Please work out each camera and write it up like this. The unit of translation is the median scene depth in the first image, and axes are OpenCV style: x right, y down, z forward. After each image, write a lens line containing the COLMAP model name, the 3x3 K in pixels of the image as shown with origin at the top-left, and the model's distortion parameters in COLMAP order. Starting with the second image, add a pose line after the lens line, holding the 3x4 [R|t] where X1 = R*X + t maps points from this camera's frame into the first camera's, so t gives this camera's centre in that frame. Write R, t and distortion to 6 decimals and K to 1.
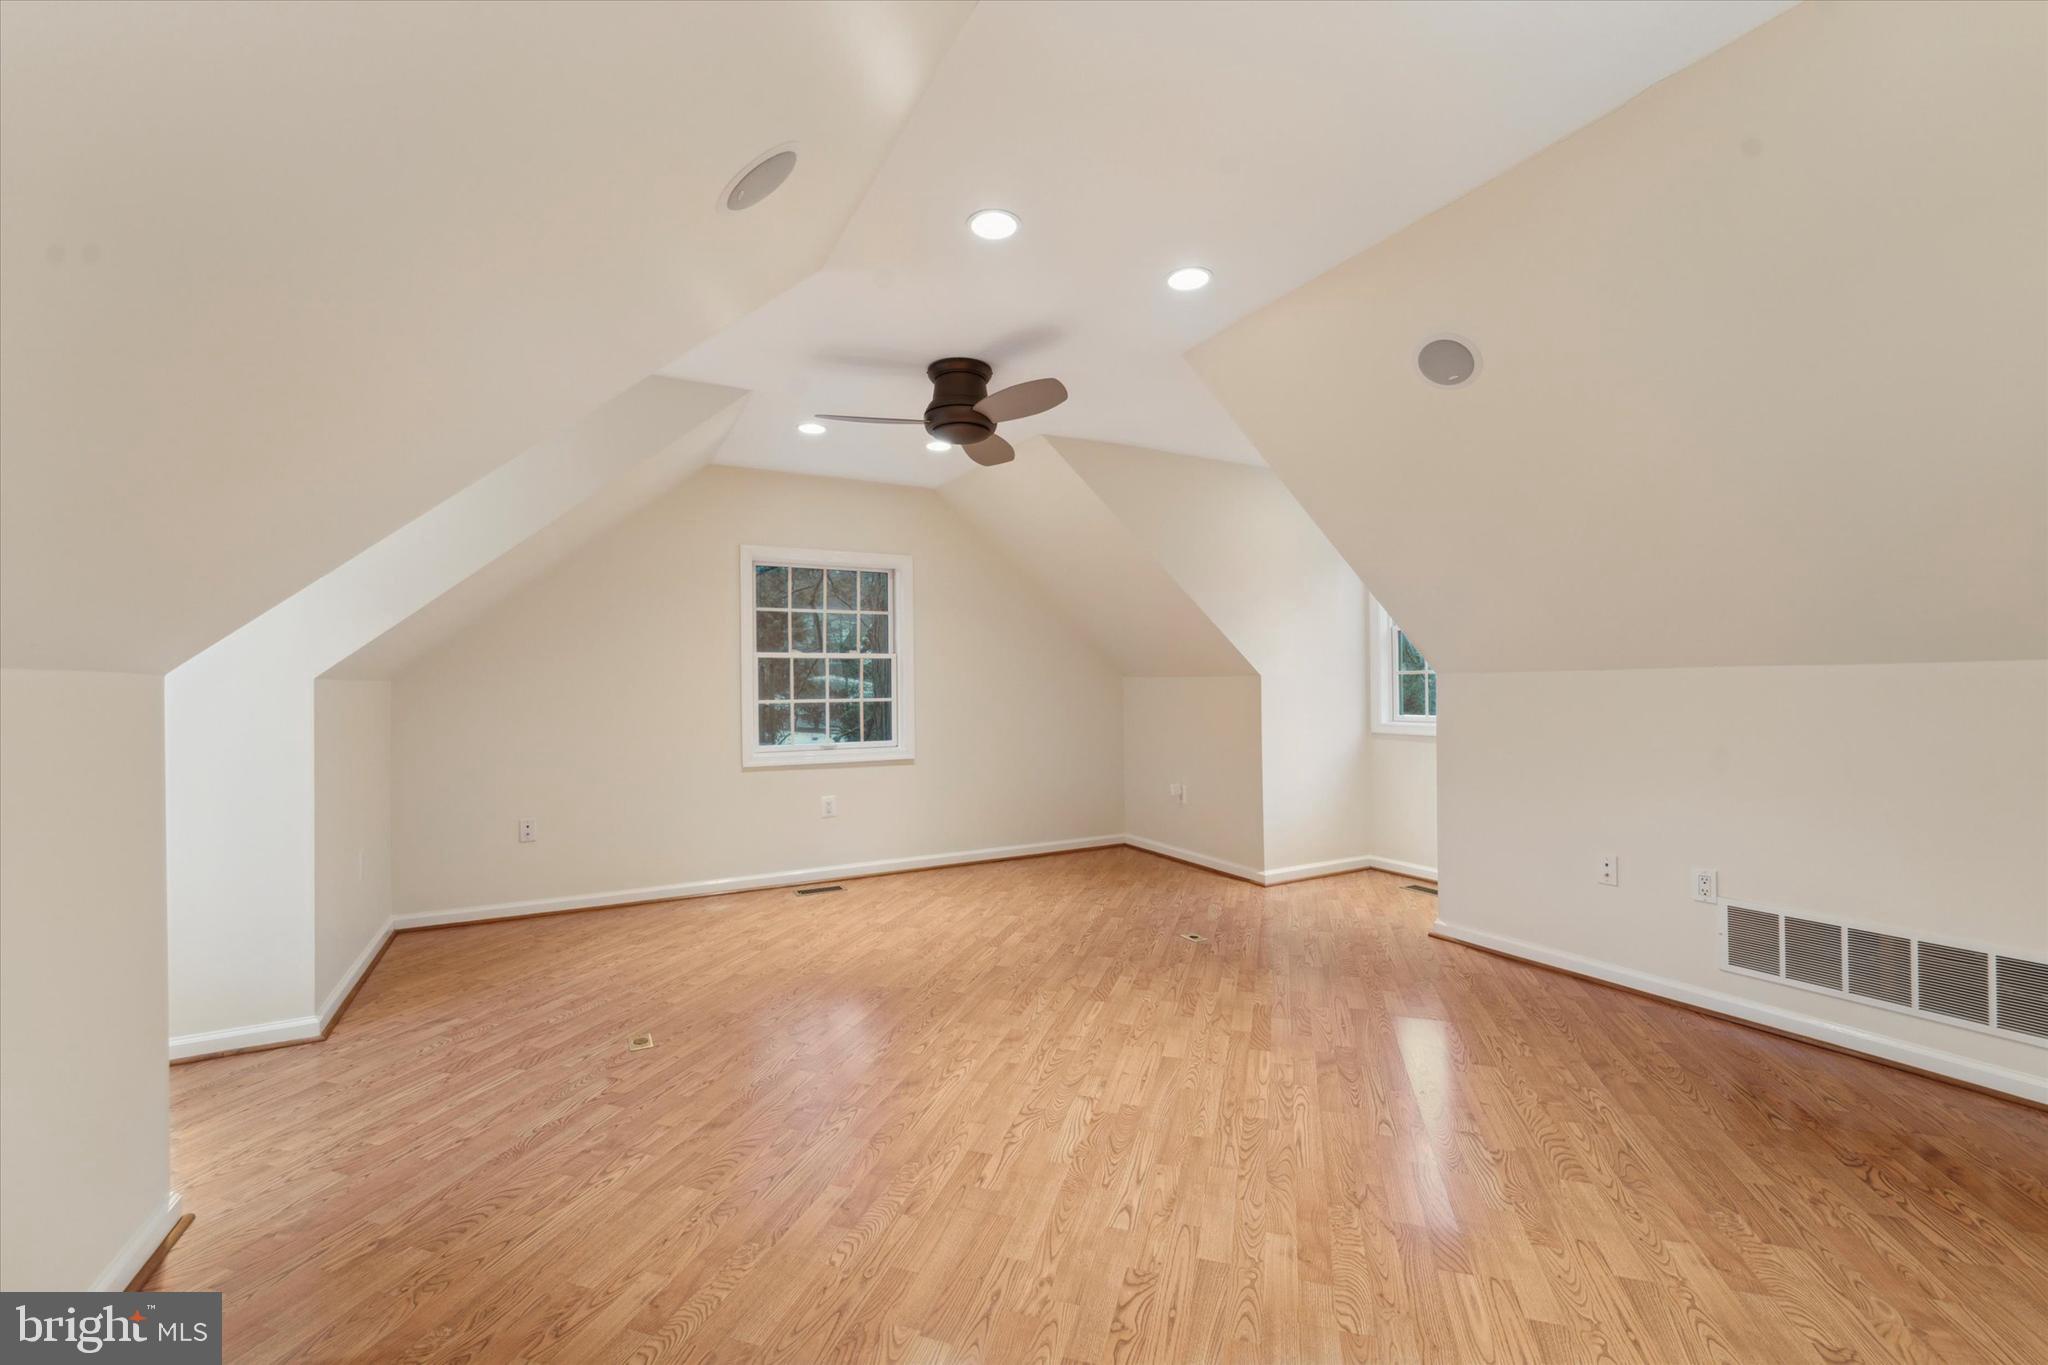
lens RADIAL K [[834.9, 0, 1023.5], [0, 834.9, 685.0], [0, 0, 1]] dist [0.000408, 0.000019]
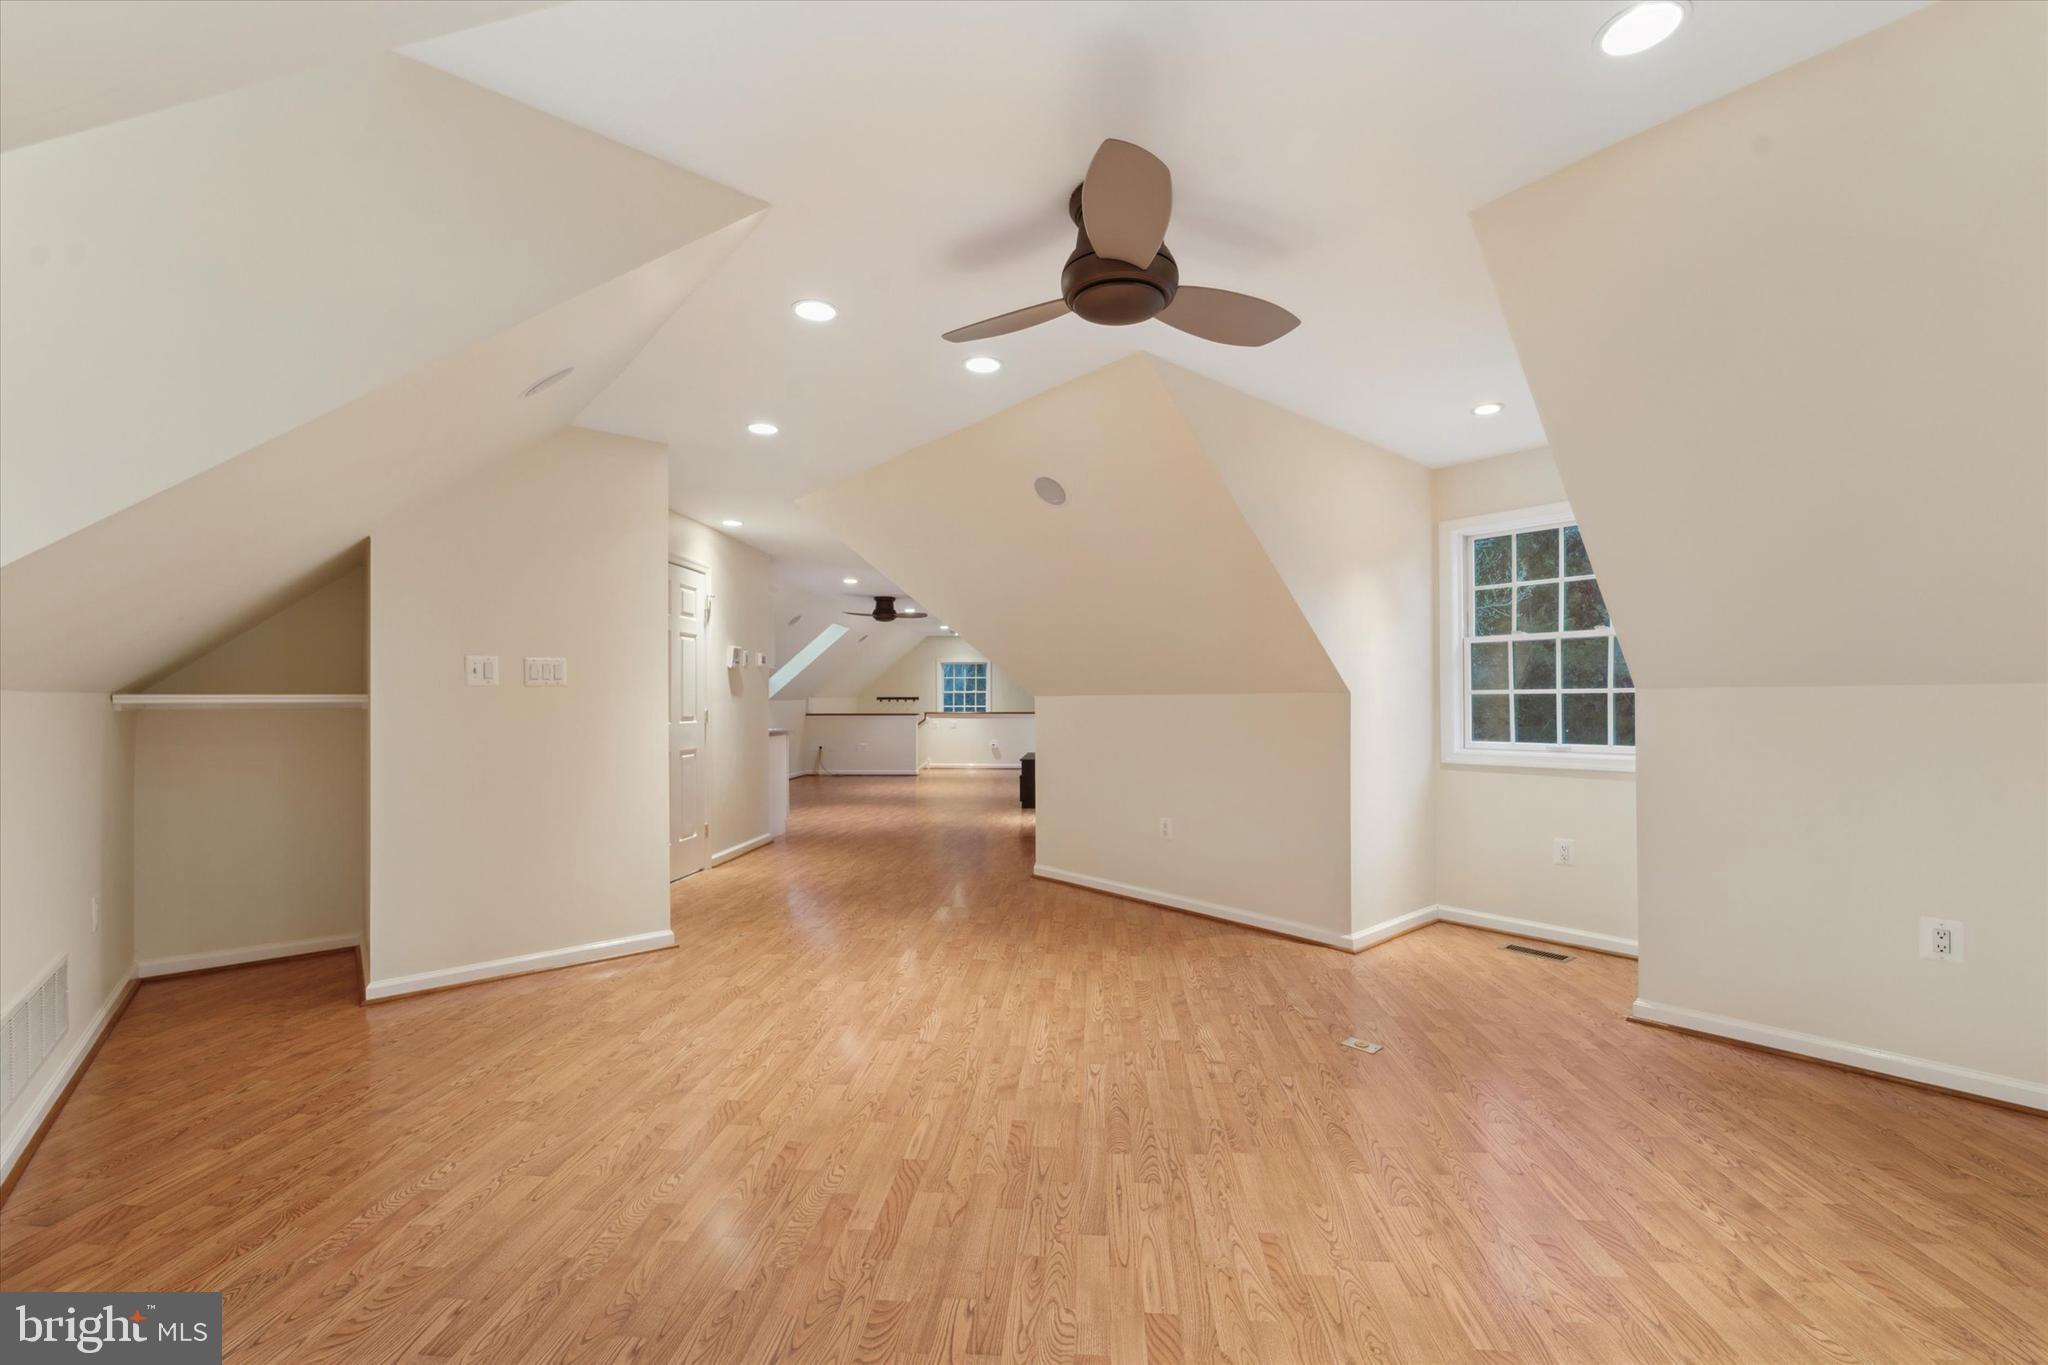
lens RADIAL K [[834.9, 0, 1024.1], [0, 834.9, 690.1], [0, 0, 1]] dist [0.000408, 0.000019]
pose [[-0.977212, 0.010463, -0.212007, 0.163508], [0.013336, 0.999838, -0.012127, -0.001998], [0.211845, -0.014678, -0.977193, 1.962453]]
